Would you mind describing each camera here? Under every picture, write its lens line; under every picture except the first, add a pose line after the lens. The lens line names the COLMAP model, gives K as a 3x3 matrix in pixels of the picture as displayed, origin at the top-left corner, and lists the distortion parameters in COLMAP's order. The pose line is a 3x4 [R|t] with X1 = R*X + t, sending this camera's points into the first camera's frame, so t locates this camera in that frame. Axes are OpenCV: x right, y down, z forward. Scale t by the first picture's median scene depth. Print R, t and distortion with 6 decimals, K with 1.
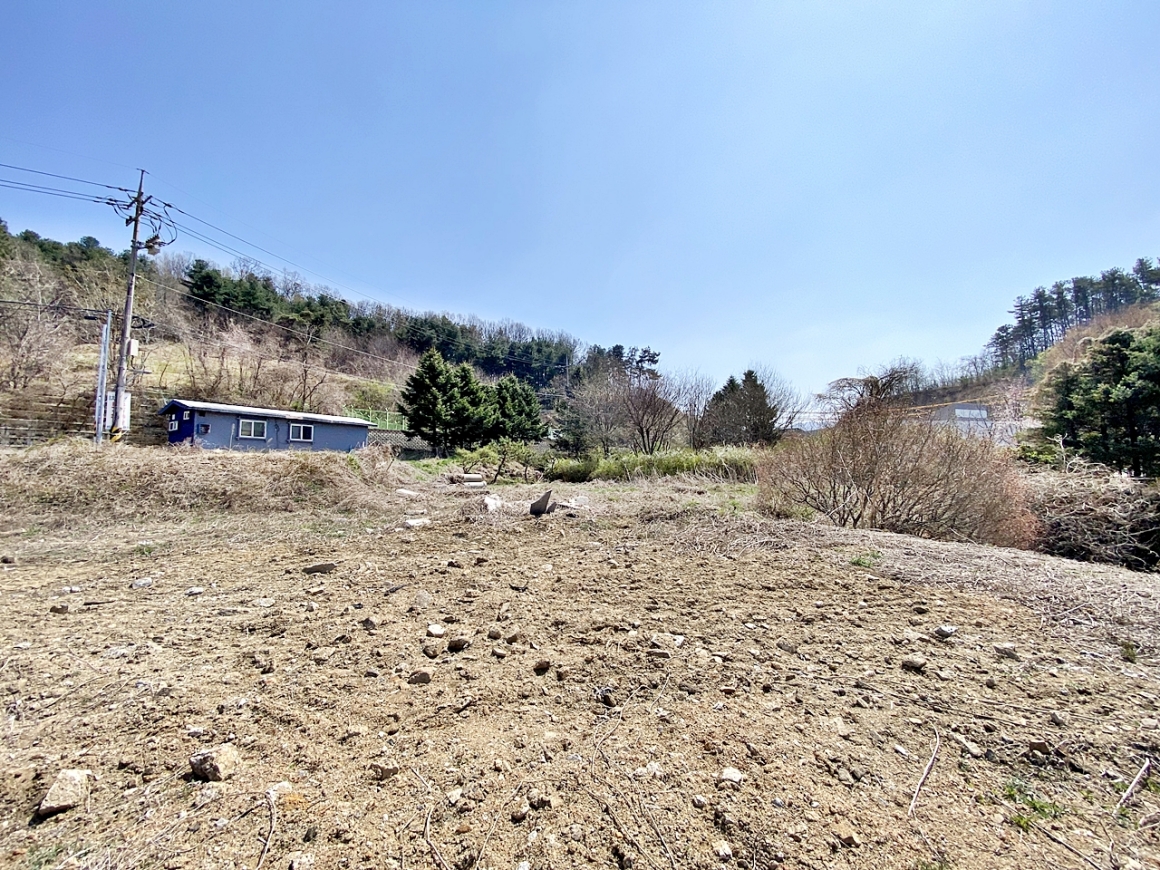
lens RADIAL K [[469.2, 0, 584.8], [0, 469.2, 438.8], [0, 0, 1]] dist [0.014347, -0.016920]
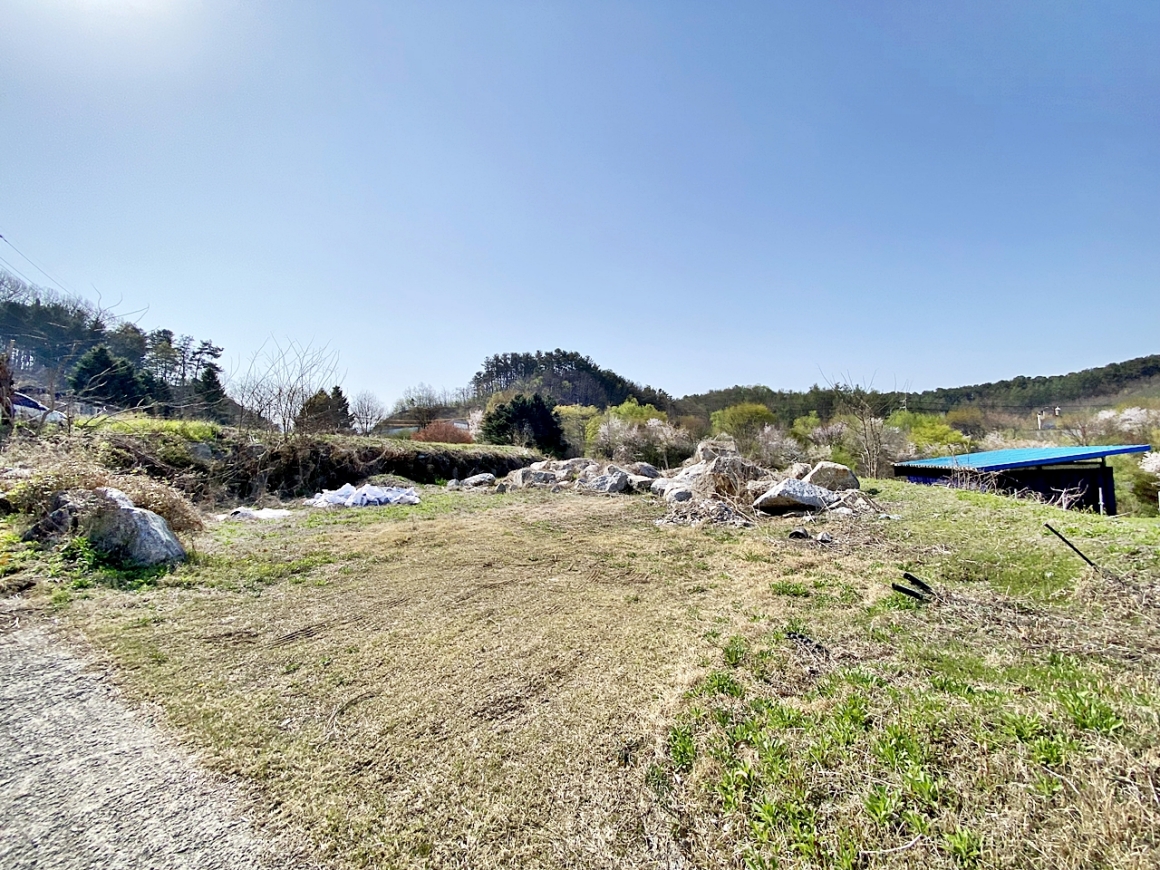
lens RADIAL K [[469.2, 0, 590.5], [0, 469.2, 425.4], [0, 0, 1]] dist [0.014347, -0.016920]
pose [[0.569858, 0.061339, 0.819451, -0.252644], [-0.034586, 0.998117, -0.050662, 0.012841], [-0.821015, 0.000529, 0.570906, -0.298581]]
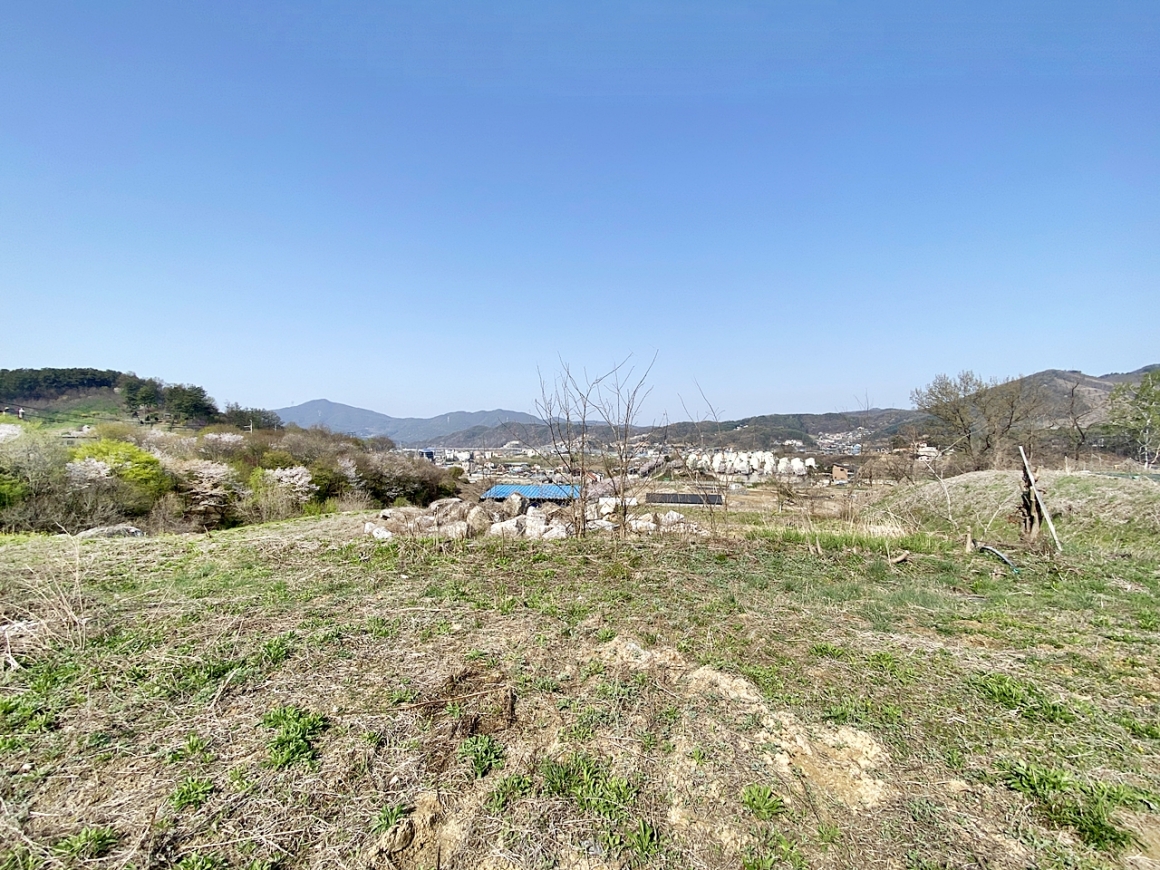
lens RADIAL K [[468.6, 0, 576.3], [0, 468.6, 434.0], [0, 0, 1]] dist [-0.003408, -0.008264]
pose [[-0.915279, 0.025609, 0.402005, -0.205368], [-0.012510, 0.995689, -0.091910, 0.000840], [-0.402626, -0.089153, -0.911013, -0.007575]]
